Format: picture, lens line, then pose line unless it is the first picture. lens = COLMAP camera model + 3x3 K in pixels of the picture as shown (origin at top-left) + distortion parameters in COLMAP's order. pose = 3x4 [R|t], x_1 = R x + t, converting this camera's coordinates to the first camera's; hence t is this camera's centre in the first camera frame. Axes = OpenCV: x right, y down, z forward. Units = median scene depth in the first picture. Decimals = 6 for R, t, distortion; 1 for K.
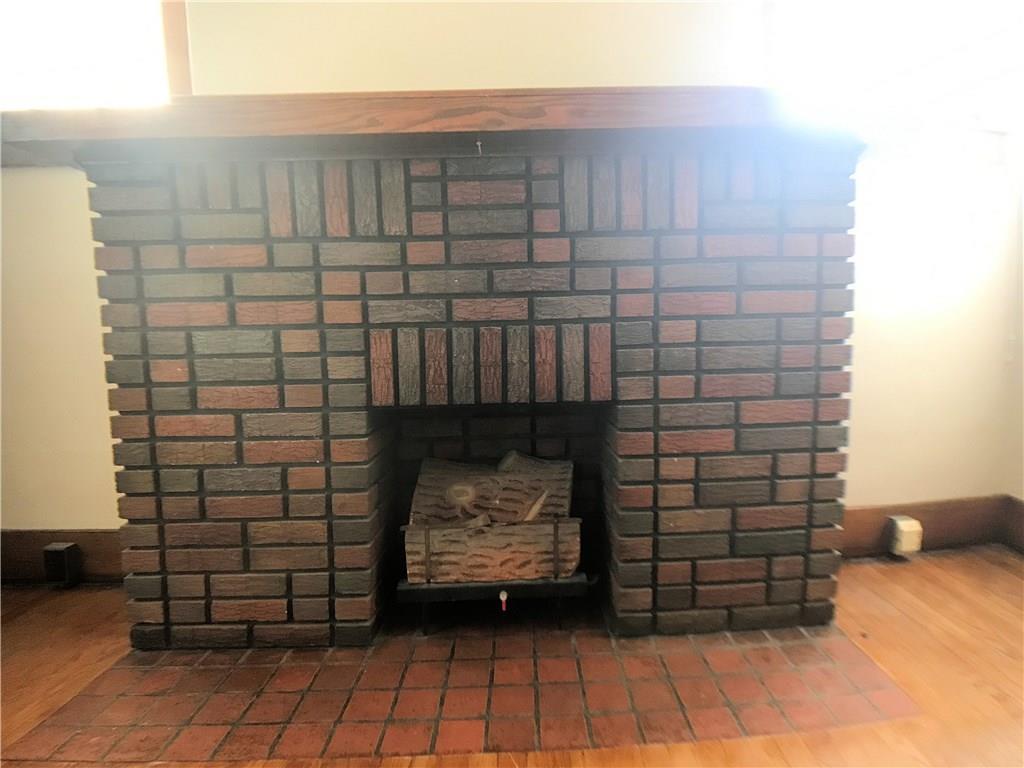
lens RADIAL K [[493.3, 0, 519.4], [0, 493.3, 380.3], [0, 0, 1]] dist [0.001222, -0.000207]
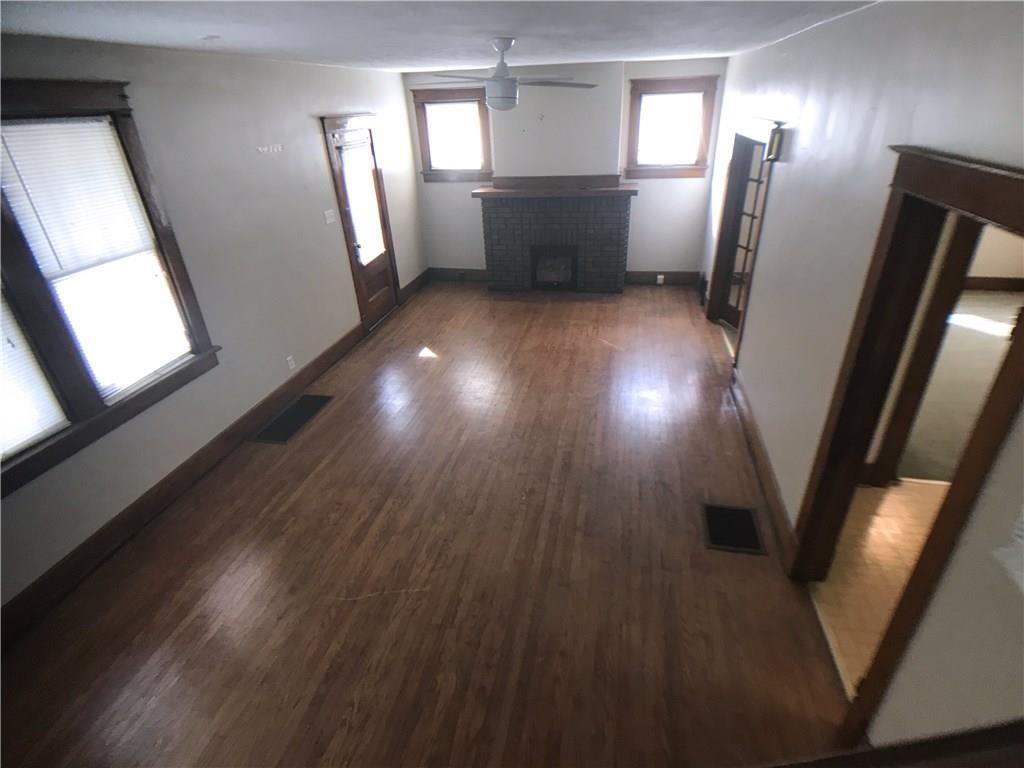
lens RADIAL K [[493.3, 0, 519.4], [0, 493.3, 380.3], [0, 0, 1]] dist [0.001222, -0.000207]
pose [[0.973607, 0.090652, -0.209457, 0.802399], [0.001715, 0.914803, 0.403896, -0.744289], [0.228226, -0.393595, 0.890503, -4.229258]]
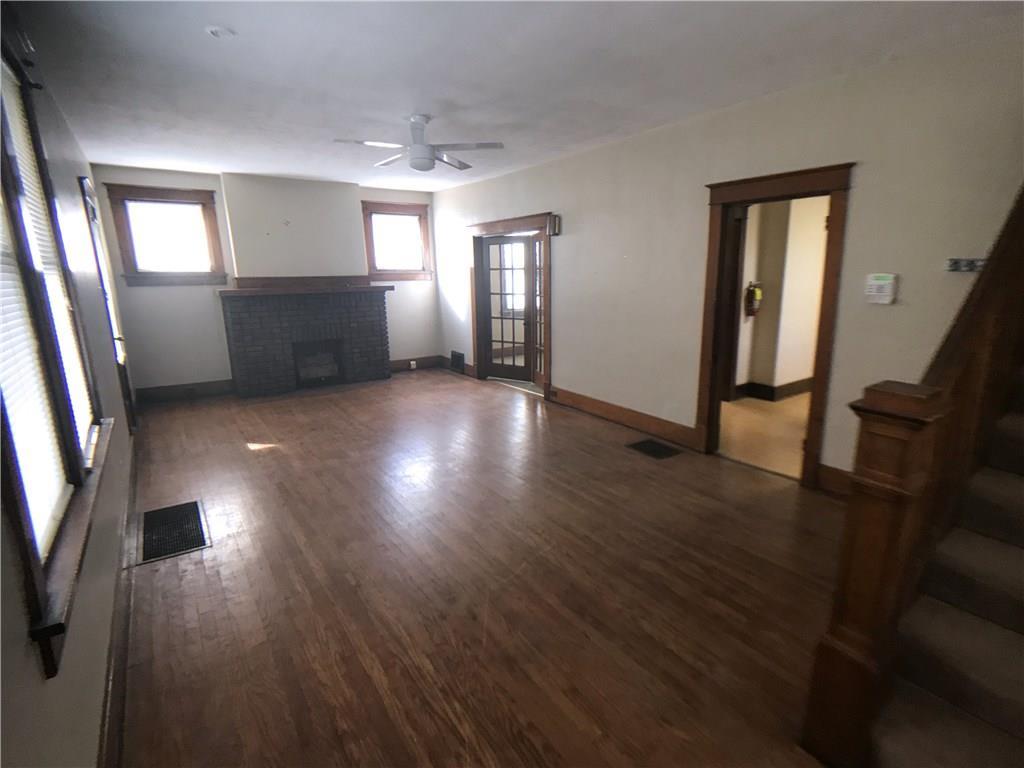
lens RADIAL K [[493.3, 0, 519.4], [0, 493.3, 380.3], [0, 0, 1]] dist [0.001222, -0.000207]
pose [[0.852878, -0.106442, 0.511145, -0.935180], [0.039887, 0.989421, 0.139485, -0.178258], [-0.520584, -0.098576, 0.848101, -4.482923]]
